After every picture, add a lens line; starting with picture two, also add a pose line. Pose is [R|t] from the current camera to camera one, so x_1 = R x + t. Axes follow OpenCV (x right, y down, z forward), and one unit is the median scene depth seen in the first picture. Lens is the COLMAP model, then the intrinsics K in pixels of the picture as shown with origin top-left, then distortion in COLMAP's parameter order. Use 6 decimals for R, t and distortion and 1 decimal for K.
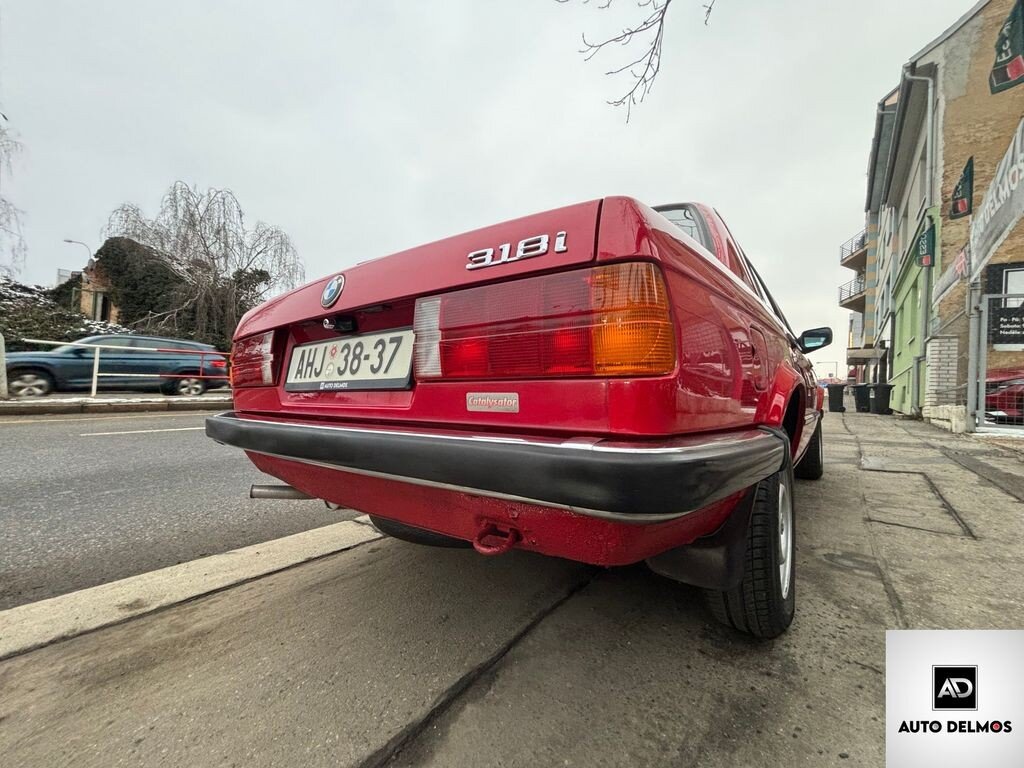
lens RADIAL K [[411.8, 0, 508.6], [0, 411.8, 384.0], [0, 0, 1]] dist [0.002376, -0.000577]
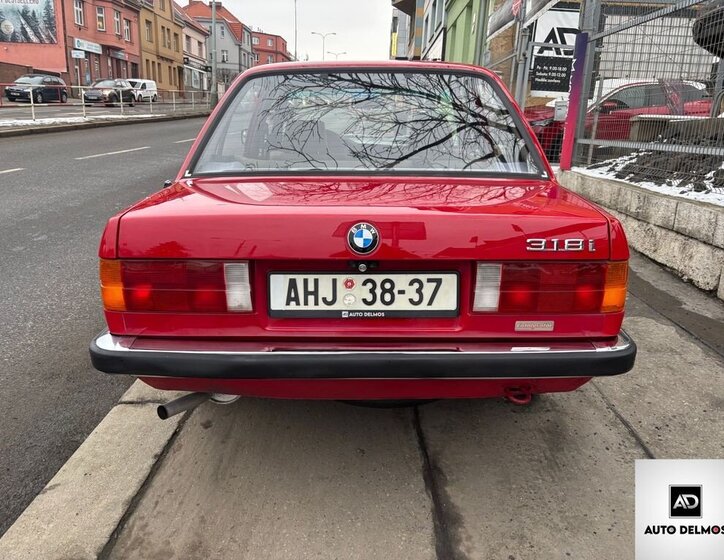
lens RADIAL K [[564.1, 0, 366.3], [0, 564.1, 284.8], [0, 0, 1]] dist [0.044886, -0.039617]
pose [[0.789729, -0.186266, 0.584494, -1.151581], [-0.016377, 0.946048, 0.323612, -0.516397], [-0.613237, -0.265138, 0.744071, -0.177398]]
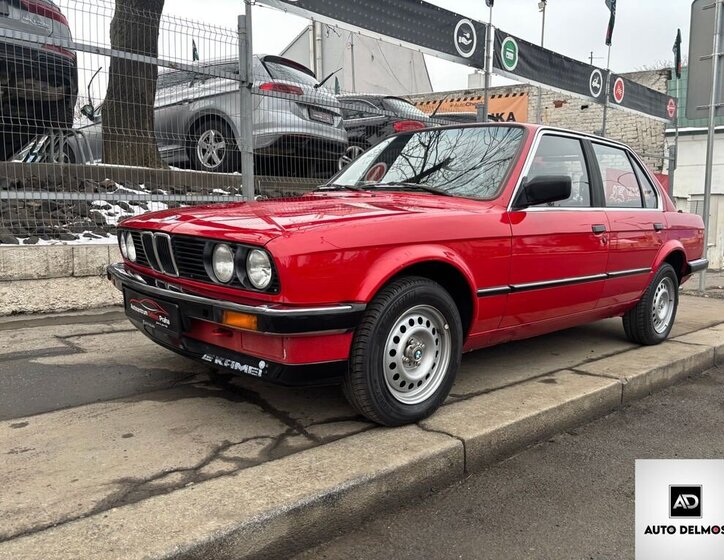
lens RADIAL K [[564.1, 0, 360.7], [0, 564.1, 284.3], [0, 0, 1]] dist [0.044886, -0.039617]
pose [[-0.988172, -0.062755, 0.139918, 0.984236], [-0.048550, 0.993524, 0.102728, -0.030120], [-0.145459, 0.094720, -0.984820, 5.681214]]
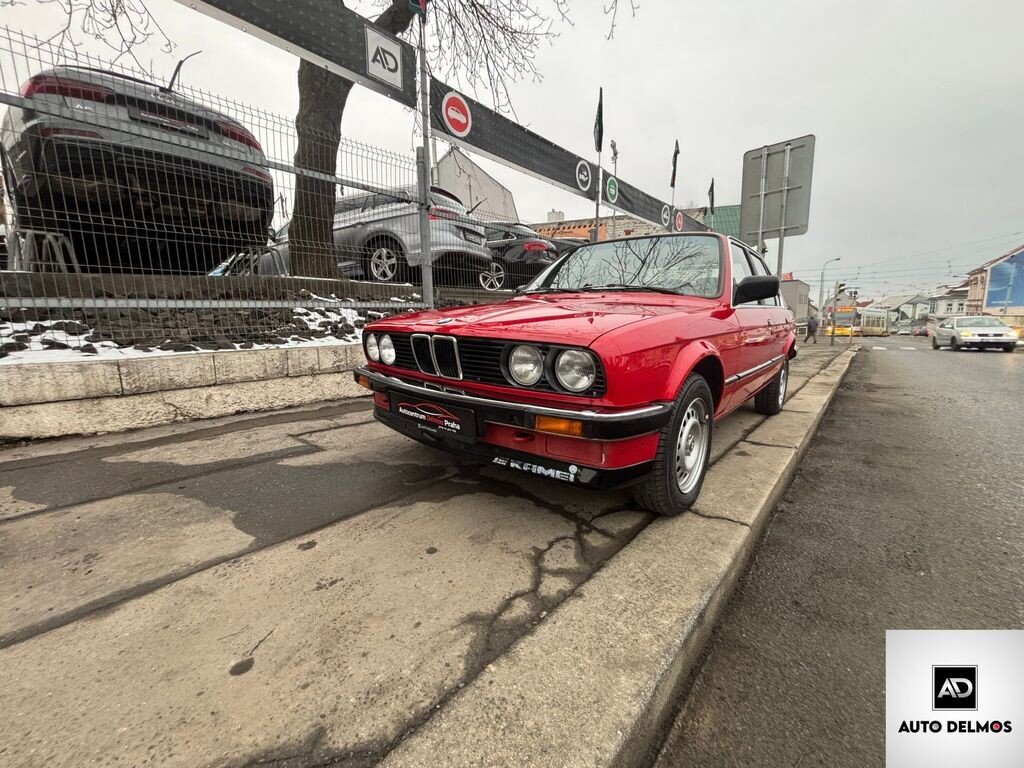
lens RADIAL K [[411.8, 0, 512.4], [0, 411.8, 383.8], [0, 0, 1]] dist [0.002376, -0.000577]
pose [[-0.999332, -0.030047, 0.020822, 1.683296], [-0.026981, 0.990554, 0.134445, -0.002739], [-0.024665, 0.133794, -0.990702, 5.214860]]
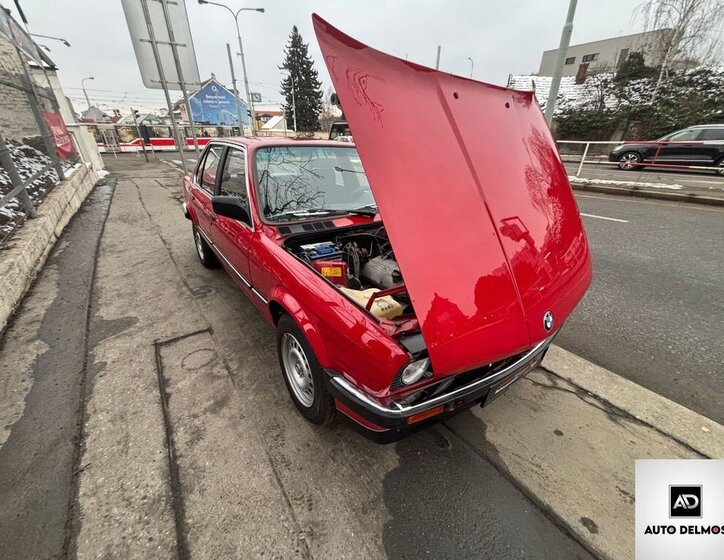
lens RADIAL K [[300.4, 0, 361.2], [0, 300.4, 278.2], [0, 0, 1]] dist [0.000545, 0.000192]
pose [[-0.258117, 0.390369, -0.883735, 3.138772], [-0.001385, 0.914582, 0.404399, -0.564493], [0.966113, 0.105606, -0.235529, 3.415841]]
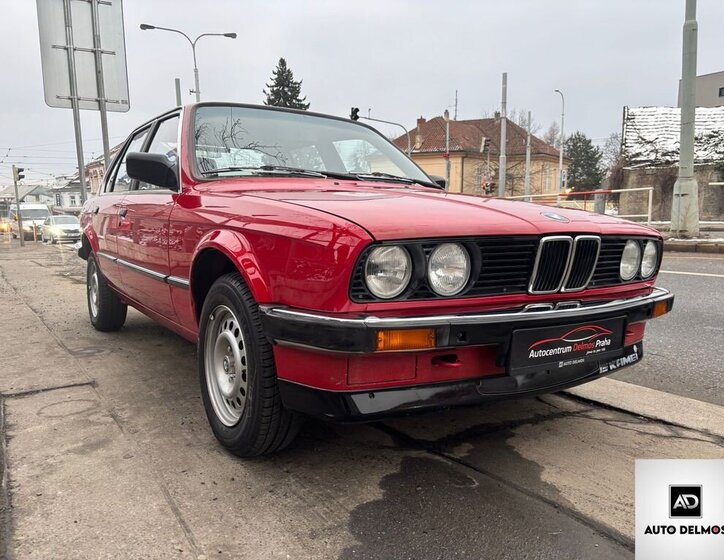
lens RADIAL K [[562.7, 0, 364.3], [0, 562.7, 284.6], [0, 0, 1]] dist [0.037793, -0.035075]
pose [[-0.296775, 0.096504, -0.950059, 3.563868], [0.014861, 0.995227, 0.096450, 0.004781], [0.954832, 0.014506, -0.296793, 3.714203]]
